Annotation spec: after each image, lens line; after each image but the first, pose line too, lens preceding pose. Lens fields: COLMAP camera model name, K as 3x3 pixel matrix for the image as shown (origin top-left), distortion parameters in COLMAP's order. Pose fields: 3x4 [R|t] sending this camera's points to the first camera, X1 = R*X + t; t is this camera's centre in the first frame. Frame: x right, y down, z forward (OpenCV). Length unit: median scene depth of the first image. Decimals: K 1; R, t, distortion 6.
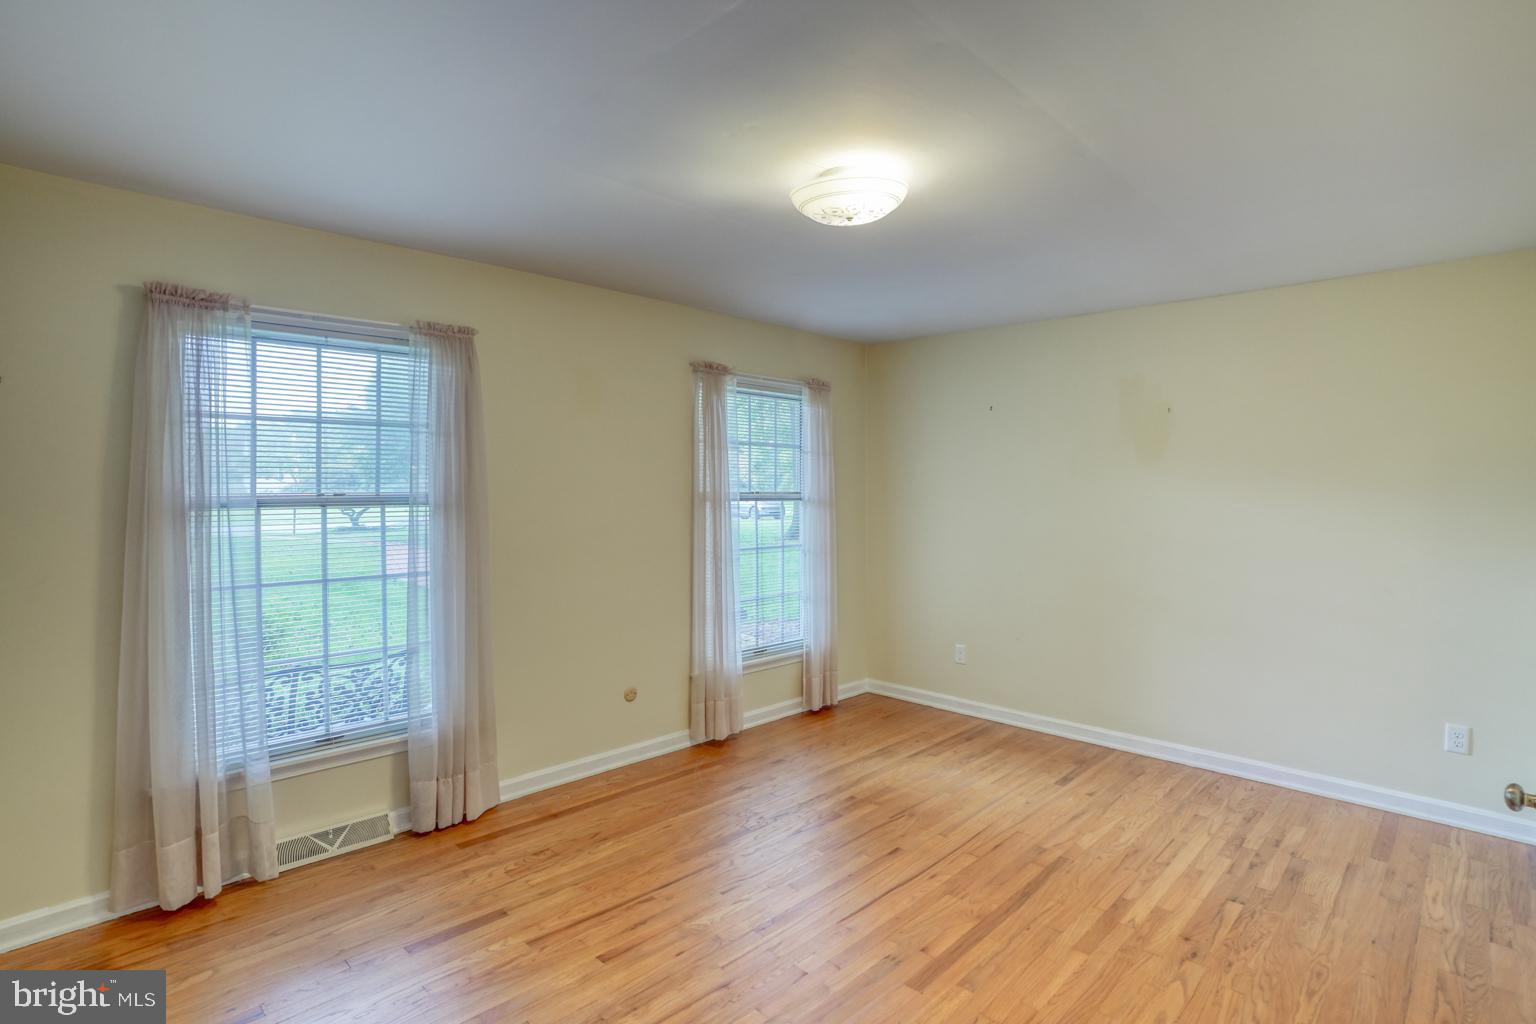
lens RADIAL K [[744.0, 0, 768.2], [0, 744.0, 493.9], [0, 0, 1]] dist [-0.219873, 0.102435]
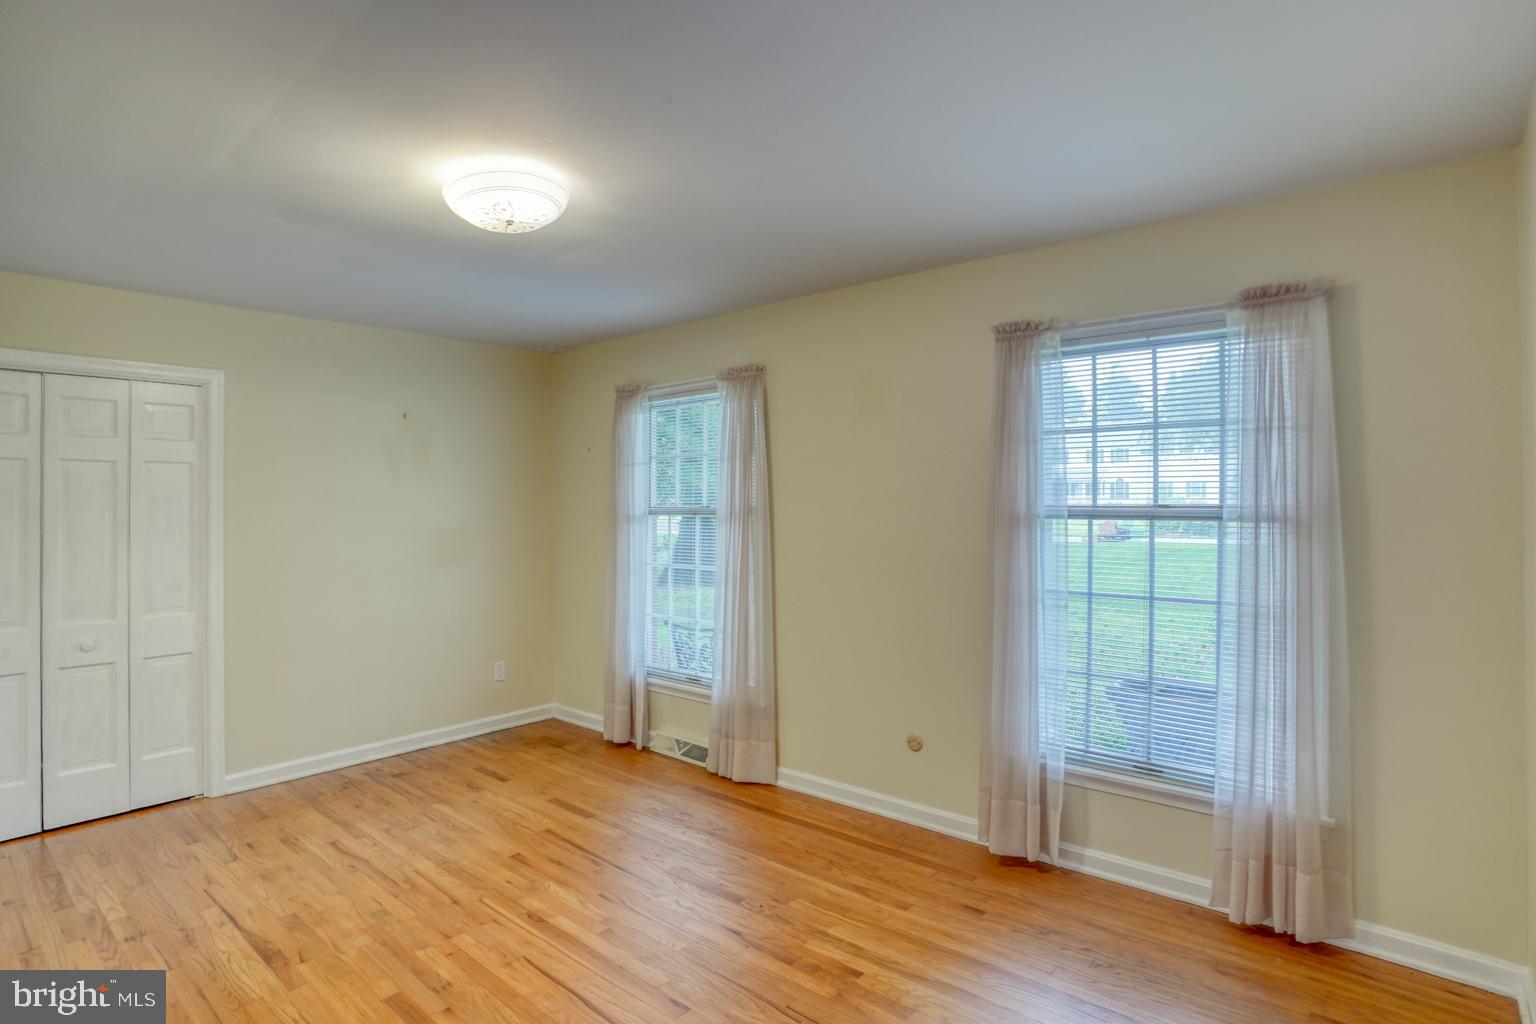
lens RADIAL K [[789.9, 0, 764.2], [0, 789.9, 505.3], [0, 0, 1]] dist [-0.038979, -0.000188]
pose [[0.056399, 0.004047, -0.998400, 0.680361], [-0.000397, 0.999992, 0.004031, -0.005033], [0.998408, 0.000169, 0.056400, 0.726000]]
